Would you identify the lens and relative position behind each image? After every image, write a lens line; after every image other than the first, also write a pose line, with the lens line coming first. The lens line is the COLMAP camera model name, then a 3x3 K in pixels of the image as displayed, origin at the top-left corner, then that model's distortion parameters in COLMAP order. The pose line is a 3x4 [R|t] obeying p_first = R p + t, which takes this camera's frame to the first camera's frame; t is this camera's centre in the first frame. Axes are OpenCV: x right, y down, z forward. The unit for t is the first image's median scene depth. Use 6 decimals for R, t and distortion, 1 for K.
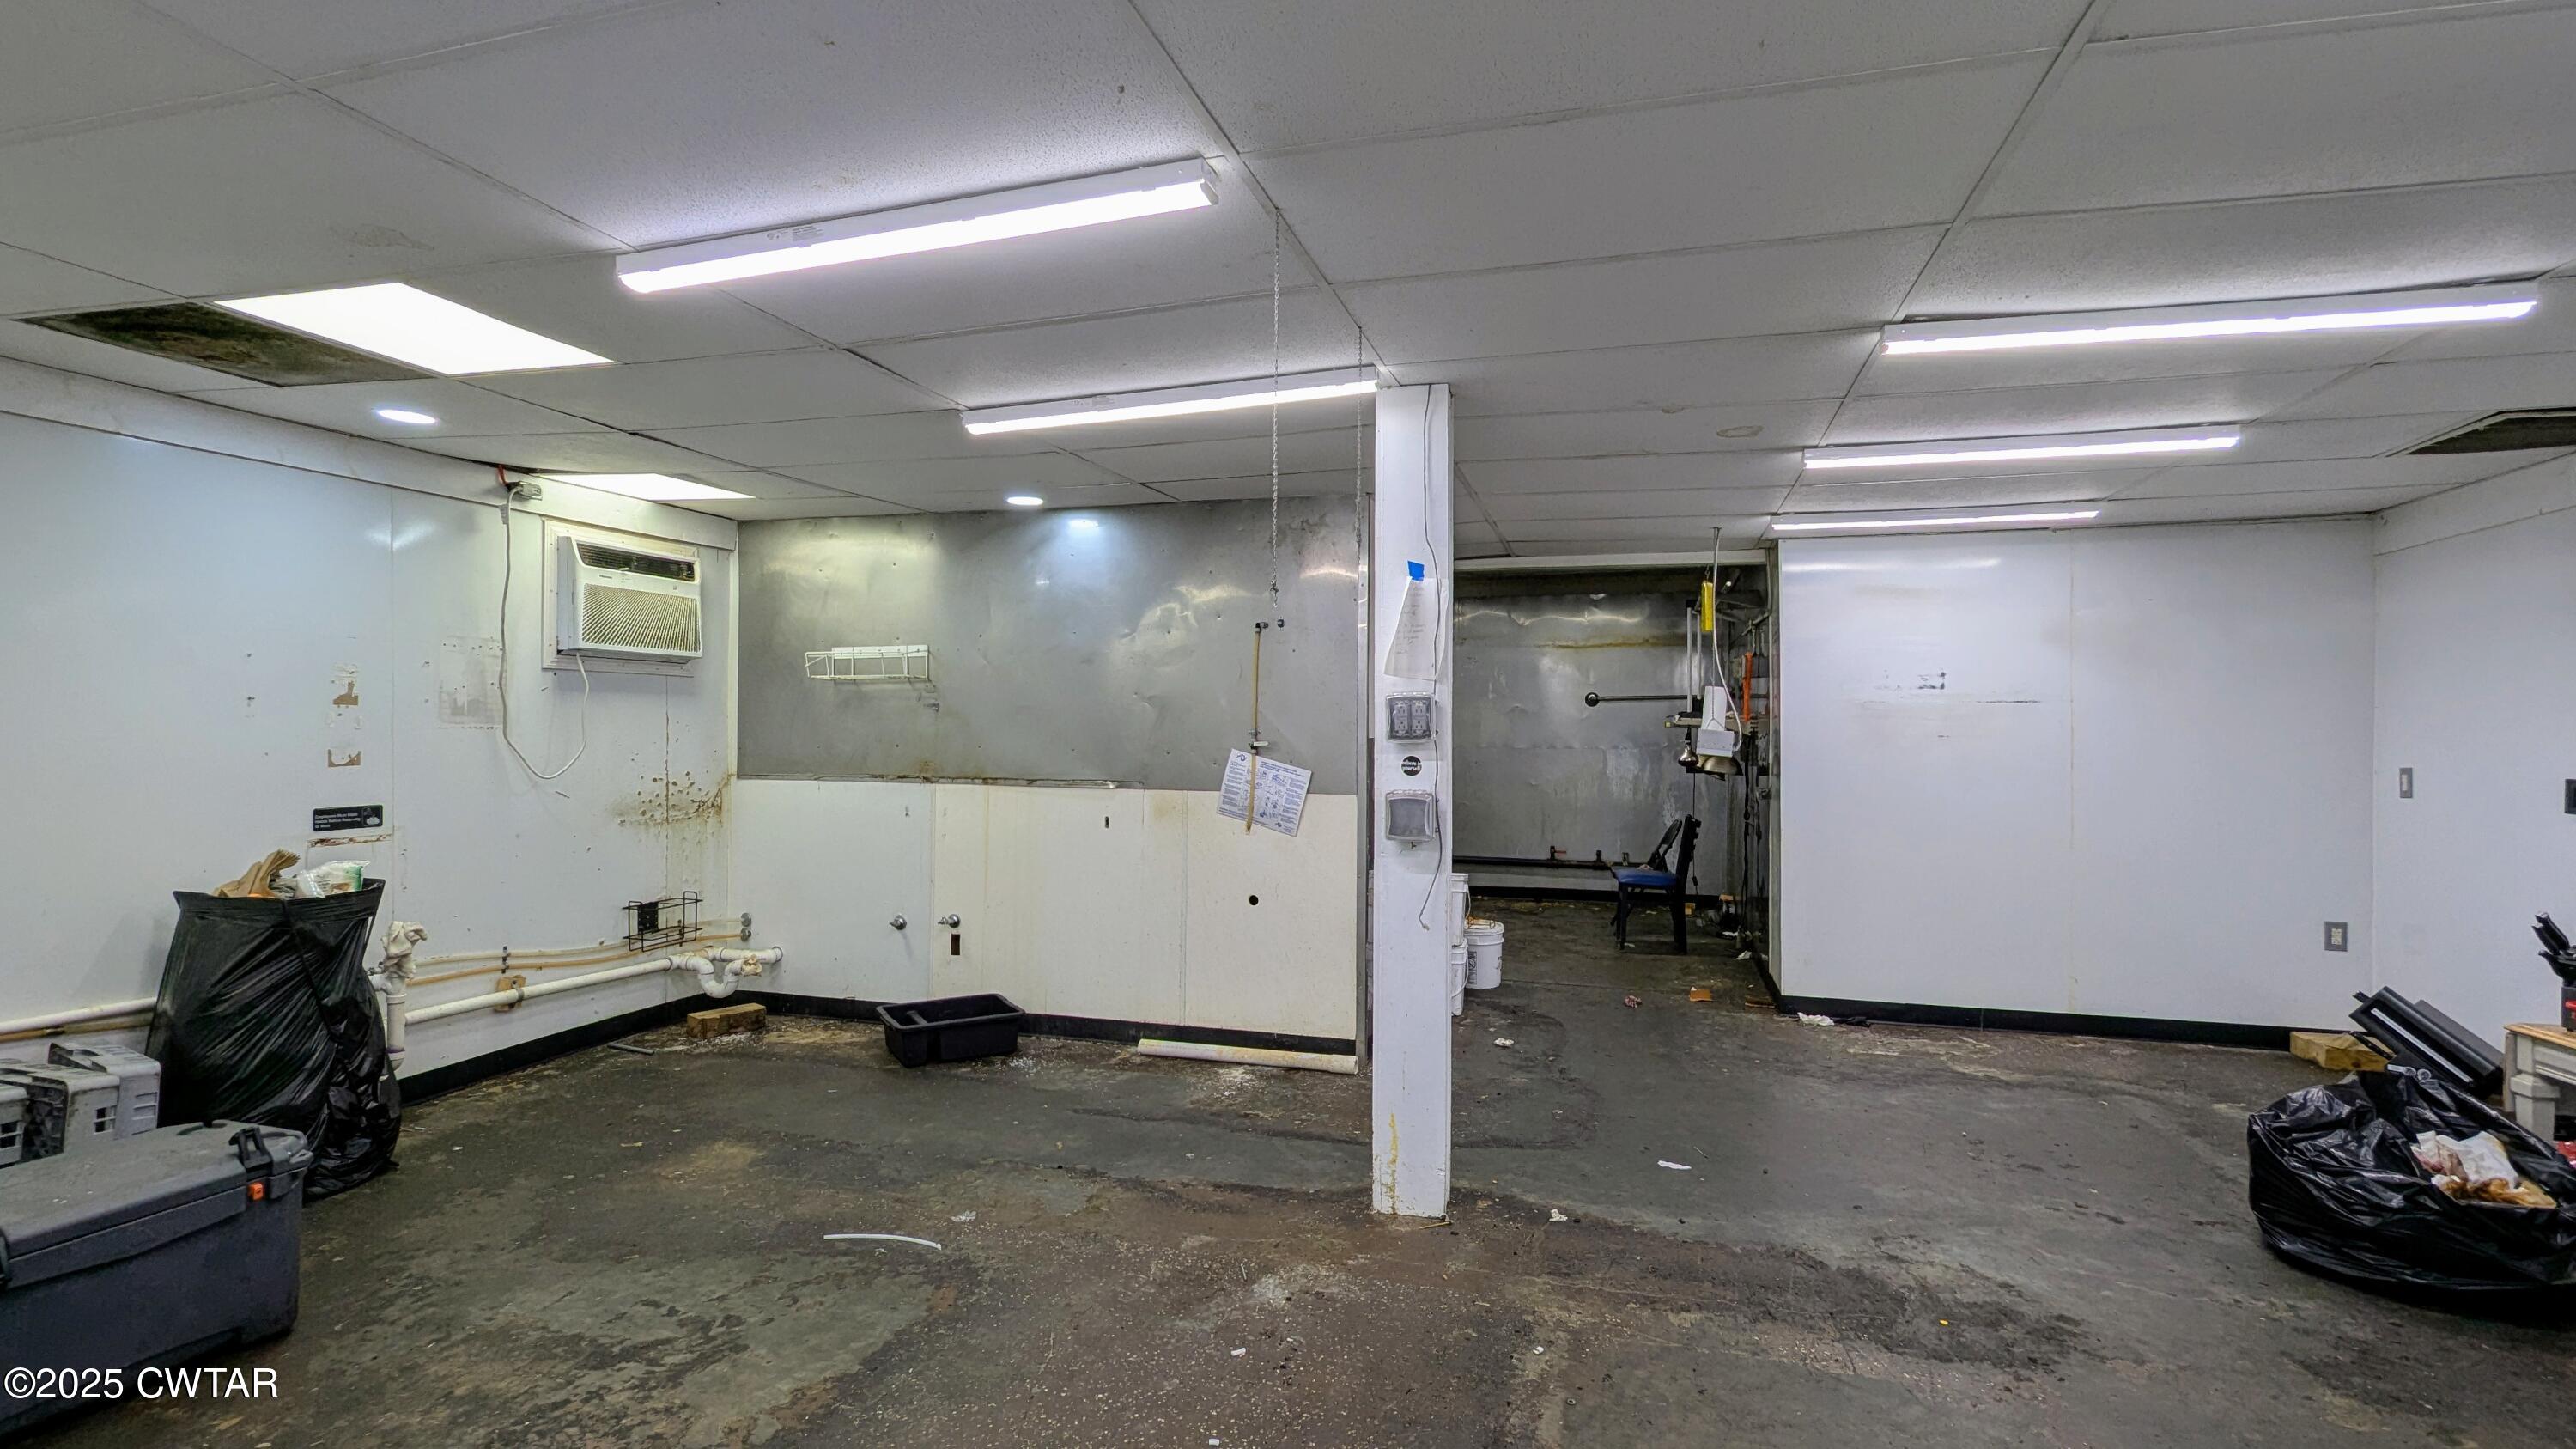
lens RADIAL K [[1199.9, 0, 1288.3], [0, 1199.9, 721.8], [0, 0, 1]] dist [-0.006151, 0.001996]
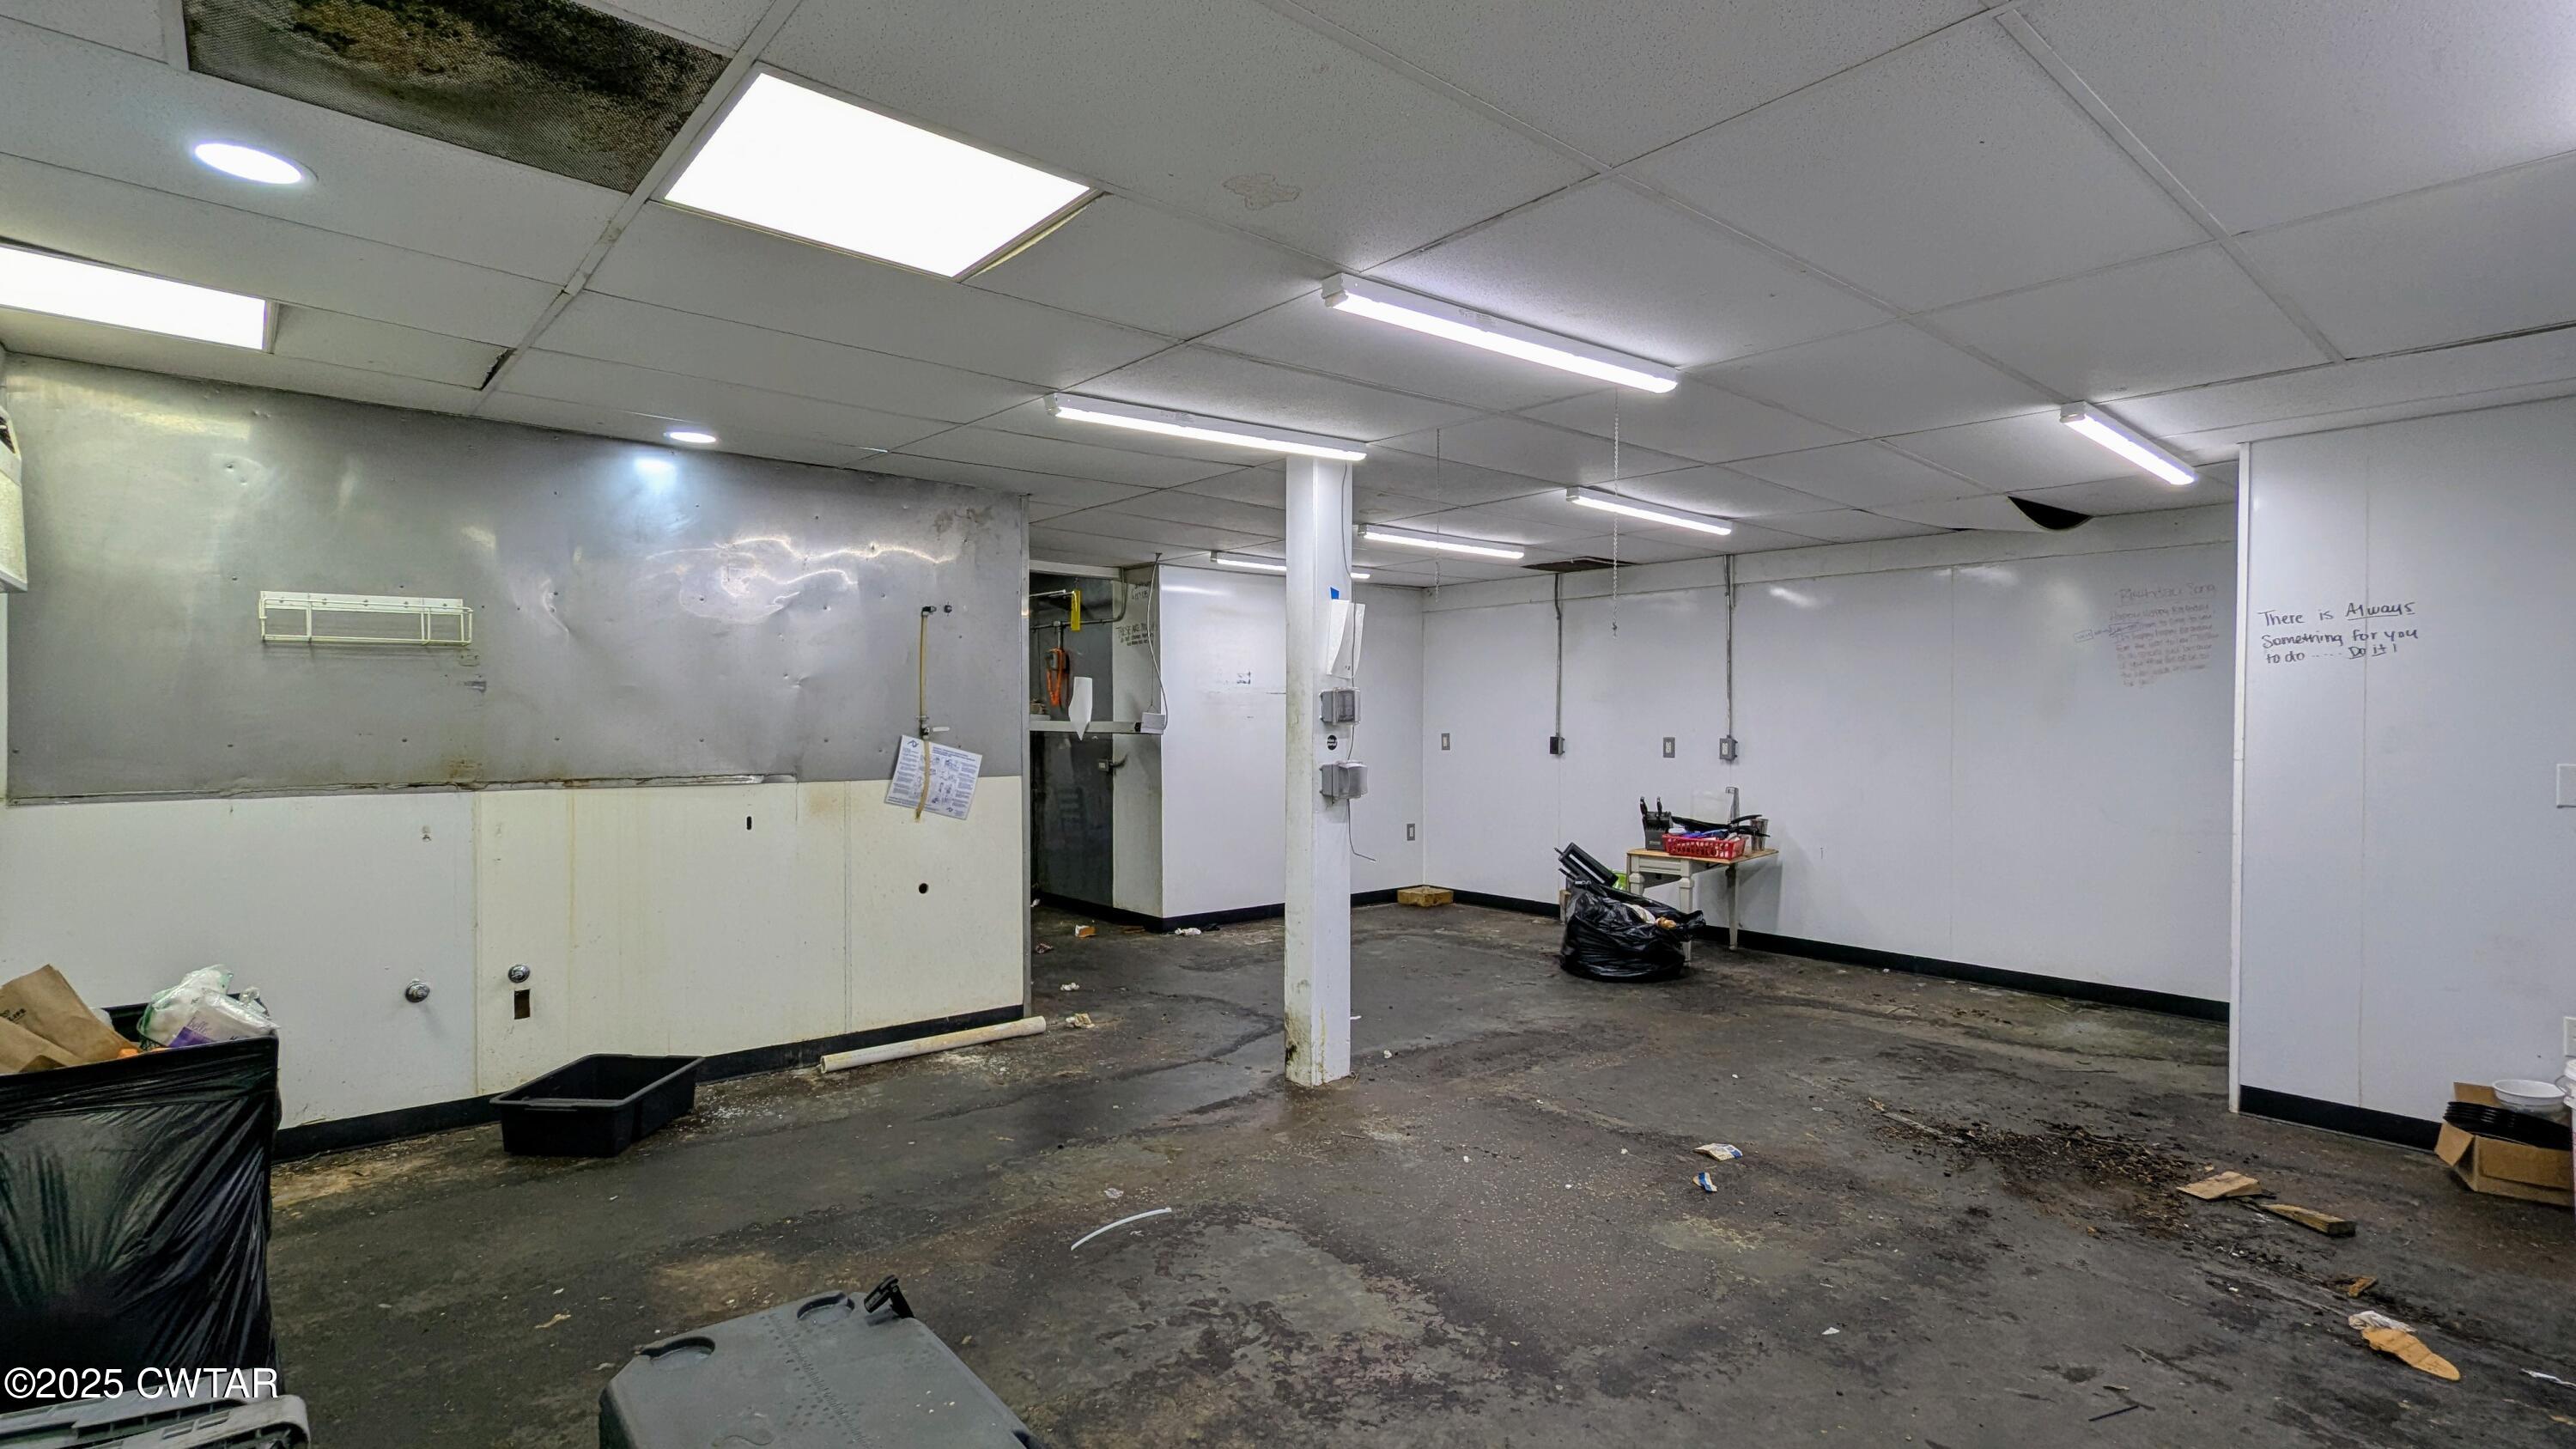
lens RADIAL K [[1199.9, 0, 1284.4], [0, 1199.9, 727.5], [0, 0, 1]] dist [-0.006151, 0.001996]
pose [[0.552567, -0.013647, 0.833357, -0.716583], [-0.004905, 0.999795, 0.019625, -0.004267], [-0.833454, -0.014932, 0.552387, 0.219744]]
